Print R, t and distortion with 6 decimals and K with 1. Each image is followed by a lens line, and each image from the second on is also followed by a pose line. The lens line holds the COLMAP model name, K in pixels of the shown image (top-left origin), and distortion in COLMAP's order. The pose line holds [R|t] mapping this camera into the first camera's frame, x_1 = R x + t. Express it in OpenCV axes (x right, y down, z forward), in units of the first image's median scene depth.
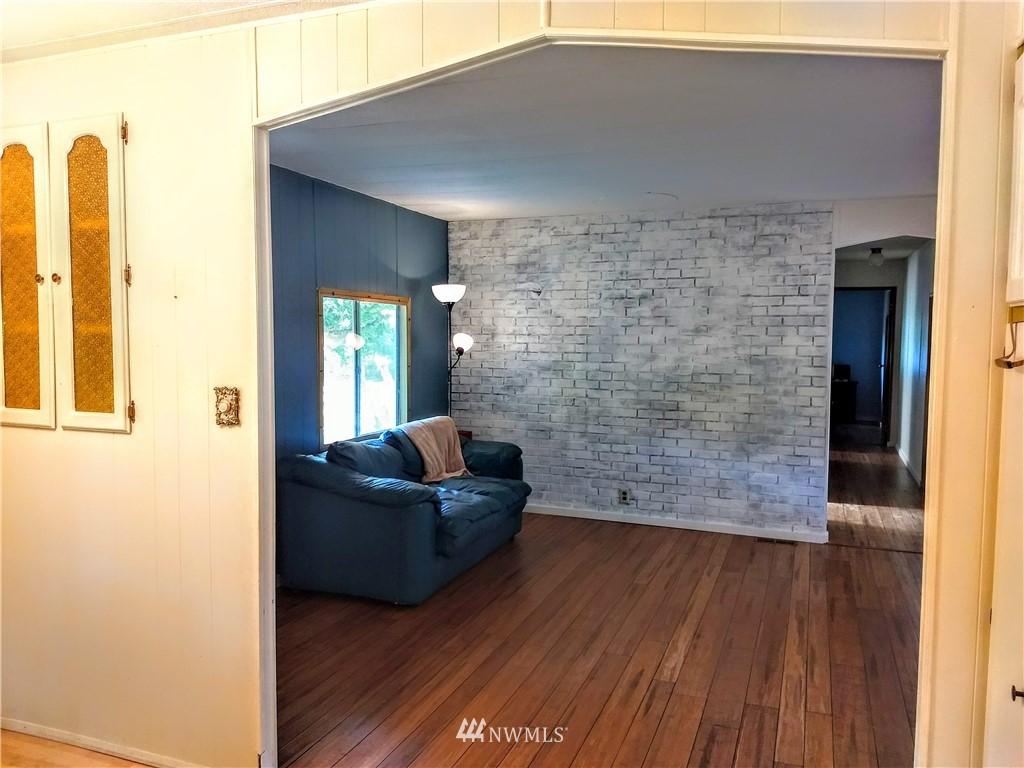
lens RADIAL K [[776.6, 0, 513.4], [0, 776.6, 382.3], [0, 0, 1]] dist [0.012685, -0.019904]
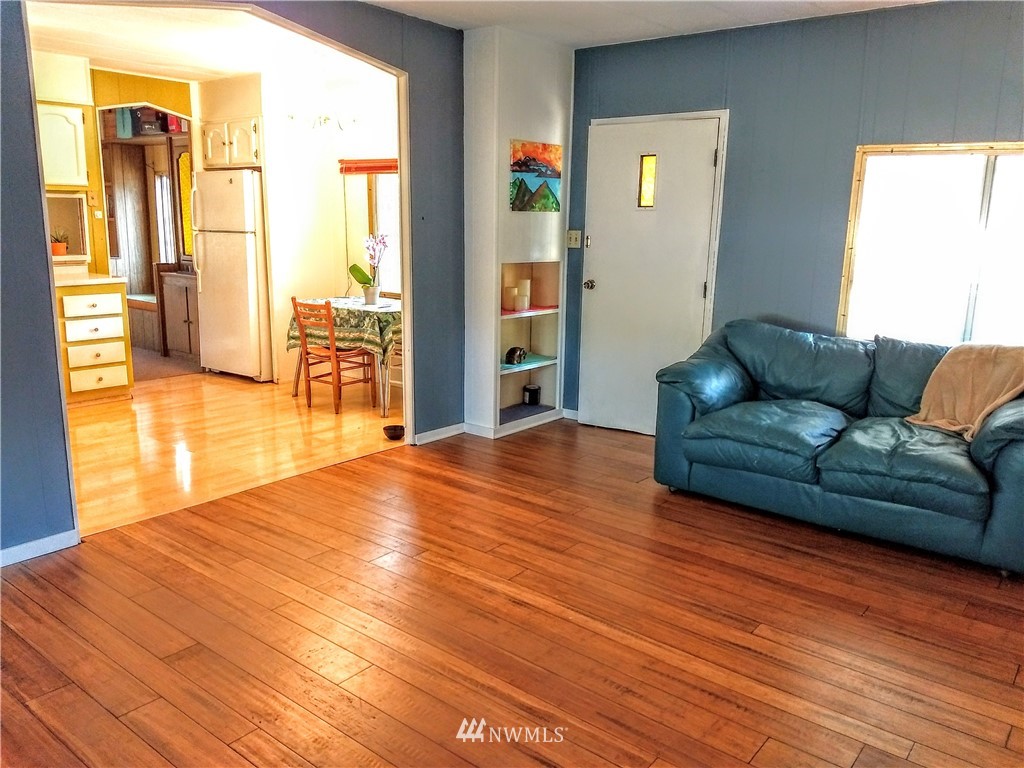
lens RADIAL K [[776.6, 0, 513.7], [0, 776.6, 384.5], [0, 0, 1]] dist [0.012685, -0.019904]
pose [[-0.307443, 0.184023, -0.933603, 0.923669], [-0.081469, 0.972429, 0.218504, -0.044002], [0.948073, 0.143237, -0.283974, 1.208495]]
